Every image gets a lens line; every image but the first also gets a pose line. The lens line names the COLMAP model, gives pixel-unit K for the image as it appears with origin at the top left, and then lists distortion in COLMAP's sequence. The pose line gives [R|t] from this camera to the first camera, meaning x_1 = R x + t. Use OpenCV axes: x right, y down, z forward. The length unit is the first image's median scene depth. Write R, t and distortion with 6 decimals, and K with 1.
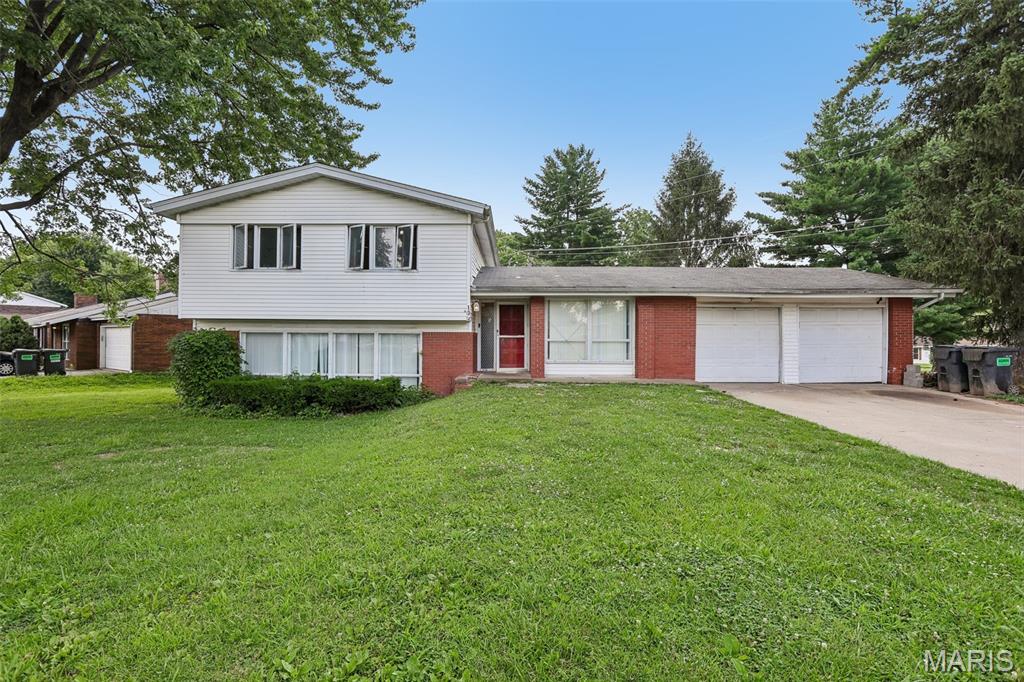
lens RADIAL K [[507.7, 0, 509.9], [0, 507.7, 338.3], [0, 0, 1]] dist [-0.007024, 0.001254]
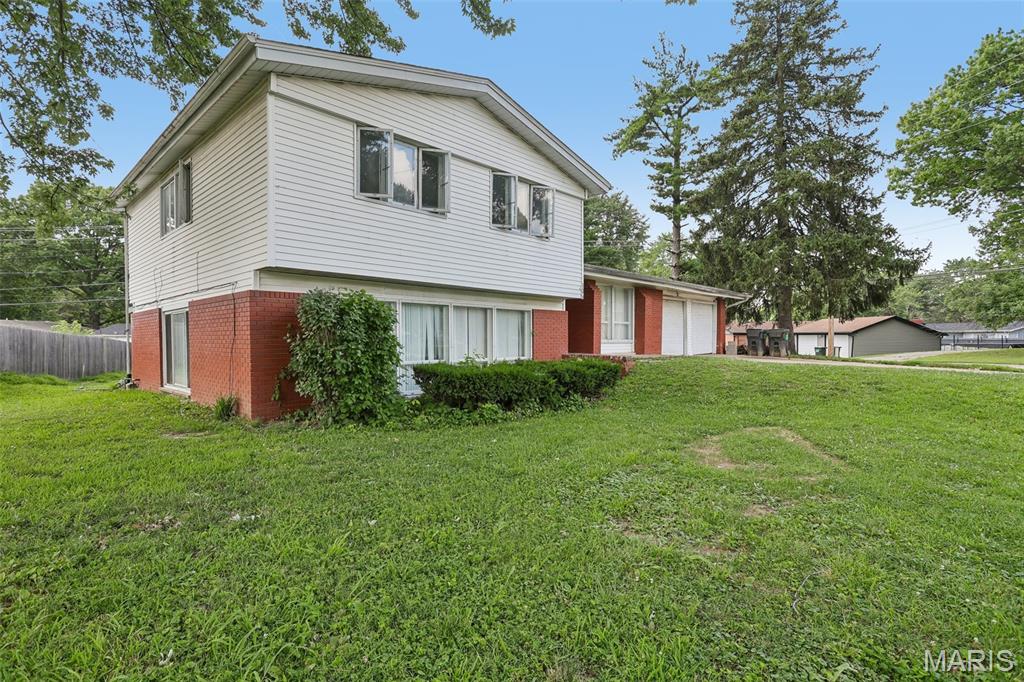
lens RADIAL K [[507.7, 0, 509.9], [0, 507.7, 338.3], [0, 0, 1]] dist [-0.007024, 0.001254]
pose [[0.673132, -0.005410, 0.739503, -0.841325], [-0.002326, 0.999953, 0.009432, 0.030255], [-0.739519, -0.008069, 0.673088, 0.423507]]
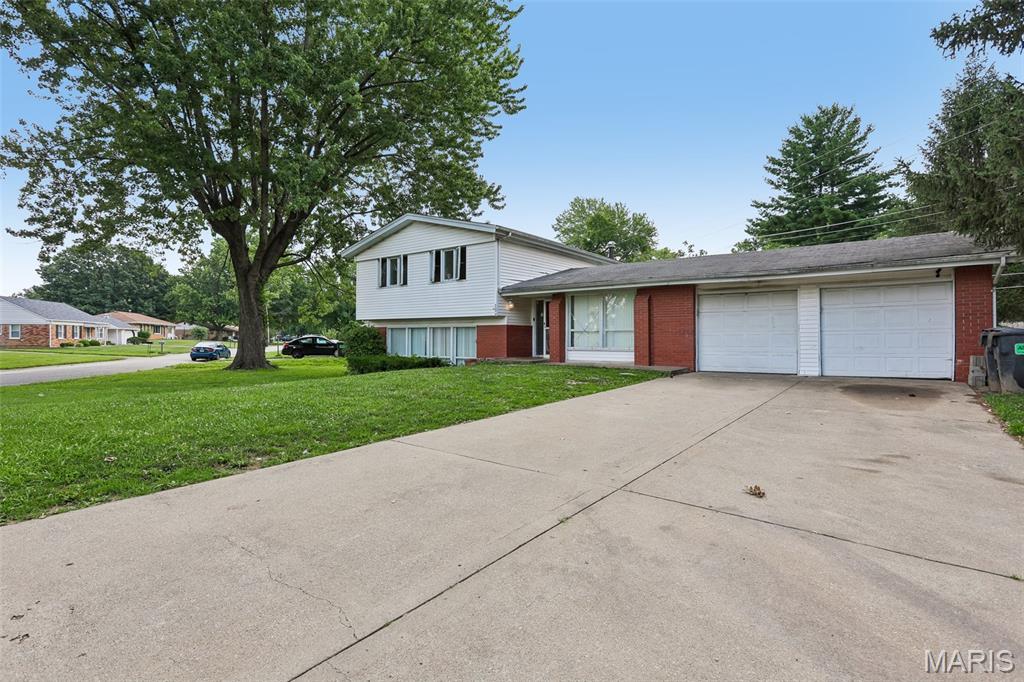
lens RADIAL K [[507.7, 0, 509.9], [0, 507.7, 338.3], [0, 0, 1]] dist [-0.007024, 0.001254]
pose [[0.807406, -0.006045, -0.589965, 0.662311], [0.007092, 0.999975, -0.000540, 0.021596], [0.589954, -0.003748, 0.807428, -0.017471]]
